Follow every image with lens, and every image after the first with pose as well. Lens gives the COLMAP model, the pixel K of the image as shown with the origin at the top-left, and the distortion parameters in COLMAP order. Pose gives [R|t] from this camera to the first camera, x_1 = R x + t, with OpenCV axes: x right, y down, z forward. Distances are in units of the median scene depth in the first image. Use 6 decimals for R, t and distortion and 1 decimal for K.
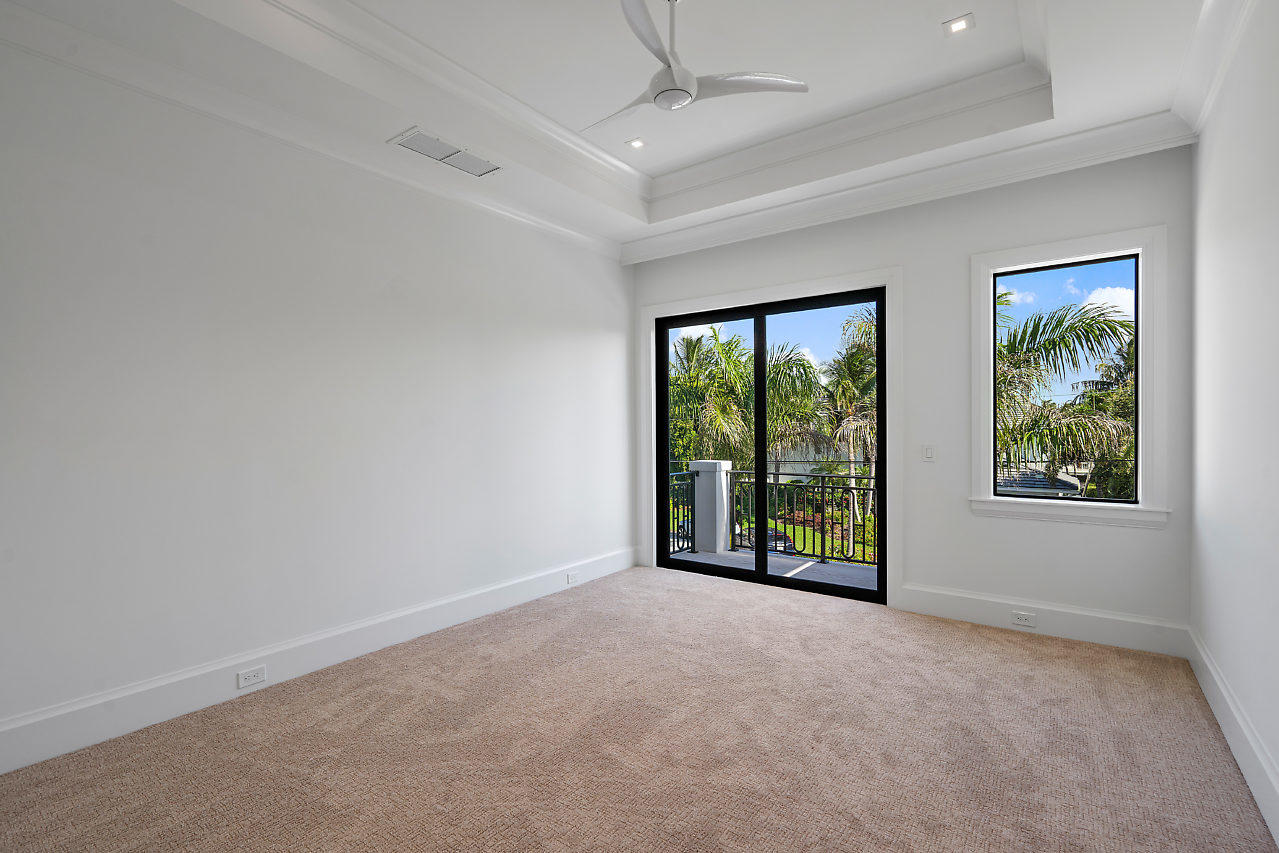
lens RADIAL K [[580.8, 0, 637.9], [0, 580.8, 438.6], [0, 0, 1]] dist [0.002430, -0.000084]
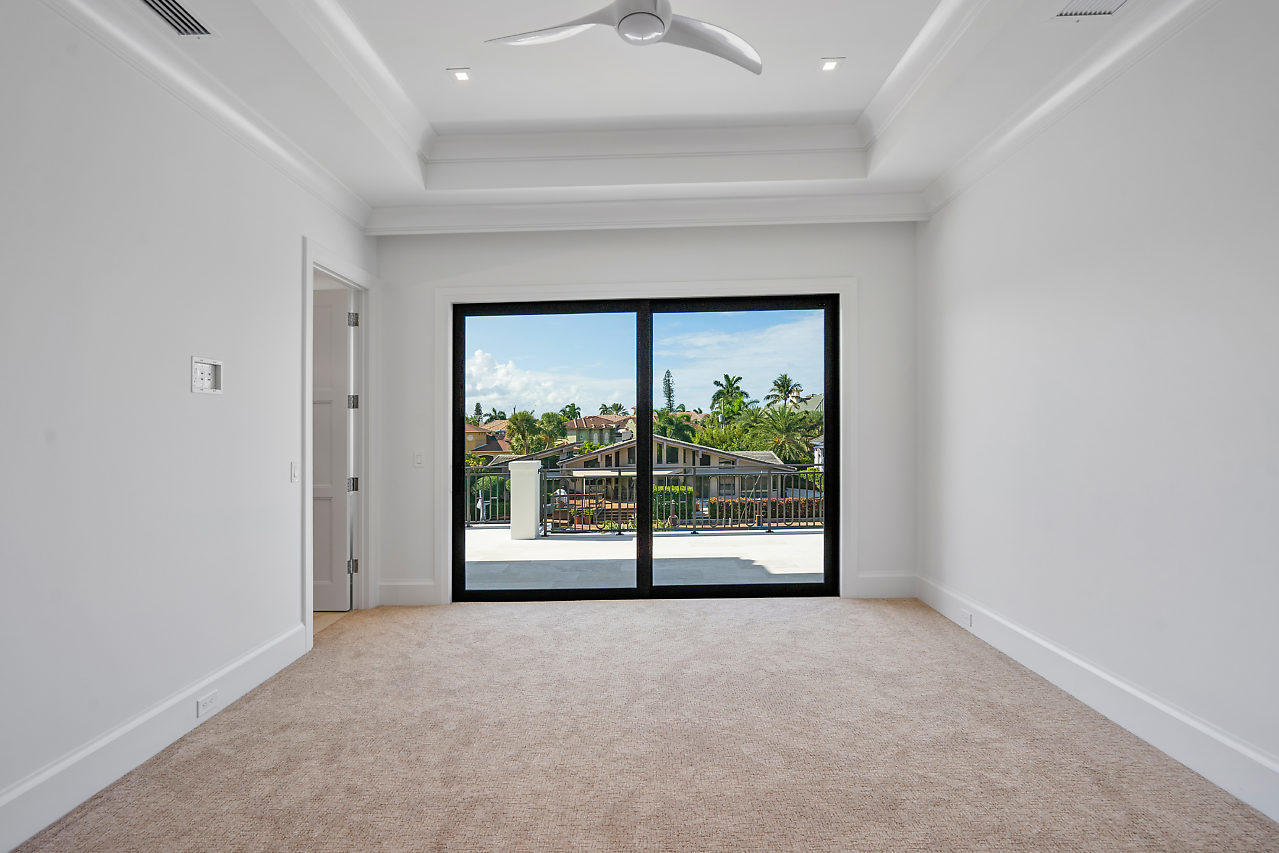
lens RADIAL K [[580.8, 0, 636.4], [0, 580.8, 433.9], [0, 0, 1]] dist [0.002430, -0.000084]
pose [[0.813286, -0.014695, 0.581679, -0.234108], [0.028516, 0.999486, -0.014620, -0.001373], [-0.581165, 0.028478, 0.813287, 0.169090]]
